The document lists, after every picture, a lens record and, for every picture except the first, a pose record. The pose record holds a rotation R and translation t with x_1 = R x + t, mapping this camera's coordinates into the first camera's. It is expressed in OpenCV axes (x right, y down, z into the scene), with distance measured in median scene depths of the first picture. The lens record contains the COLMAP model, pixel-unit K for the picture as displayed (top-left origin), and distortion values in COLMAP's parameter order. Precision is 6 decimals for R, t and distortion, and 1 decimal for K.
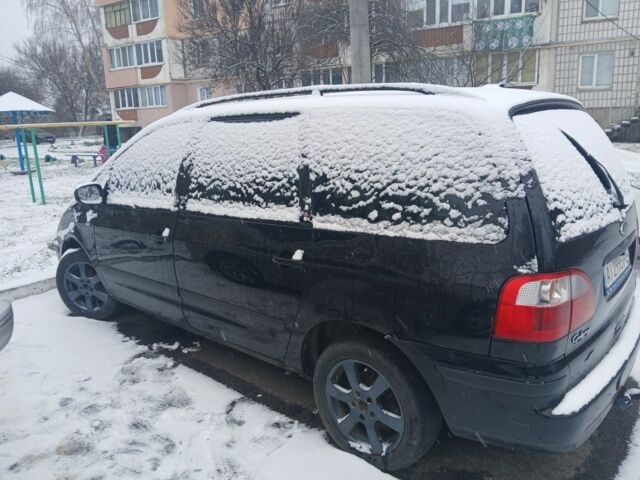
lens RADIAL K [[509.9, 0, 322.5], [0, 509.9, 236.8], [0, 0, 1]] dist [-0.030525, 0.007654]
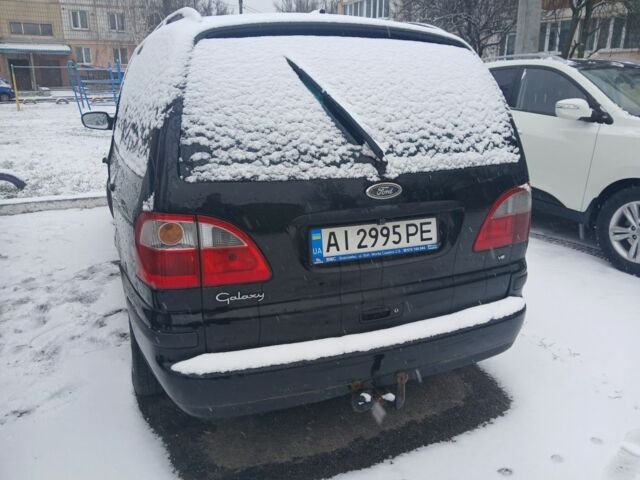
lens RADIAL K [[509.9, 0, 323.3], [0, 509.9, 241.8], [0, 0, 1]] dist [-0.030525, 0.007654]
pose [[0.893440, 0.176193, -0.413184, 1.004043], [-0.142334, 0.983505, 0.111621, -0.018520], [0.426035, -0.040916, 0.903781, 0.276529]]
